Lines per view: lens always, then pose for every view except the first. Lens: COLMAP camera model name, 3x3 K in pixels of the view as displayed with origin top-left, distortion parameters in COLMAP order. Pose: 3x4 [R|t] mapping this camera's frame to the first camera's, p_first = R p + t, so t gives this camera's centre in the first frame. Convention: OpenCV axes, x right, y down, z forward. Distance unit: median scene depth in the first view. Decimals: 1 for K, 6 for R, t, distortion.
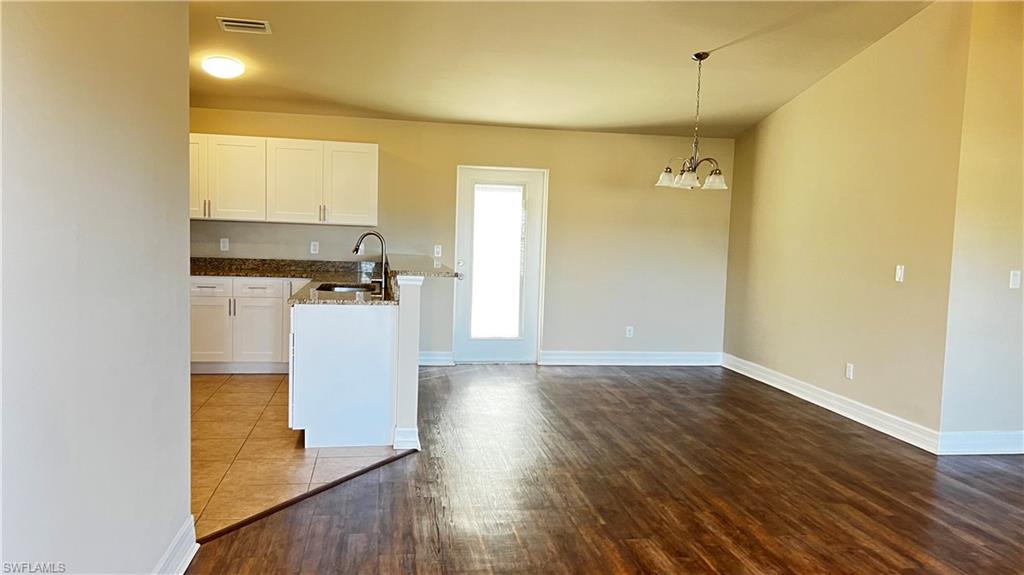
lens RADIAL K [[781.9, 0, 531.1], [0, 781.9, 291.9], [0, 0, 1]] dist [0.013378, 0.001117]
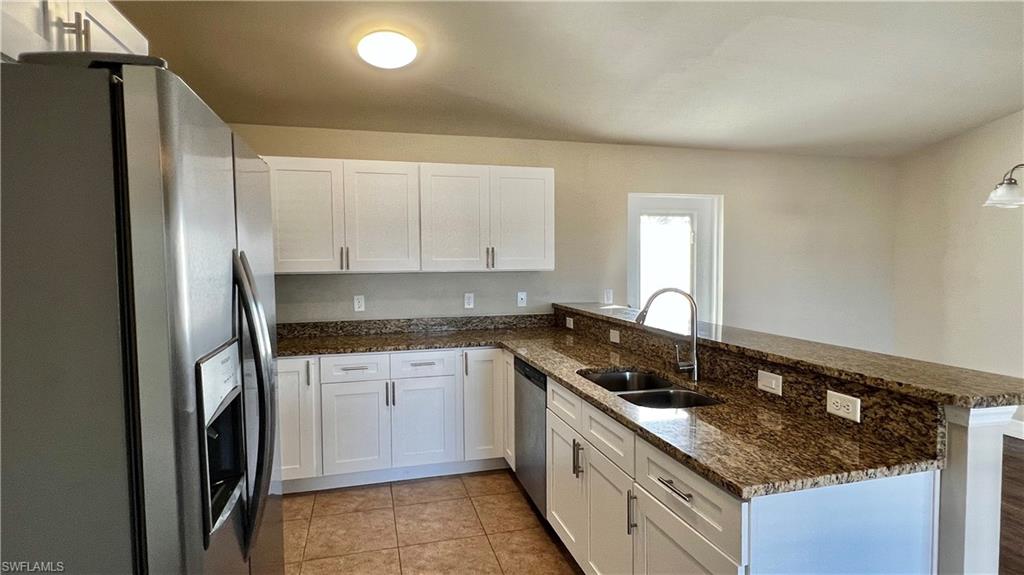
lens RADIAL K [[526.9, 0, 504.4], [0, 526.9, 284.1], [0, 0, 1]] dist [0.000129, 0.000488]
pose [[0.996221, -0.043259, 0.075320, -0.293070], [0.045207, 0.998681, -0.024349, -0.061189], [-0.074167, 0.027662, 0.996862, 0.481445]]
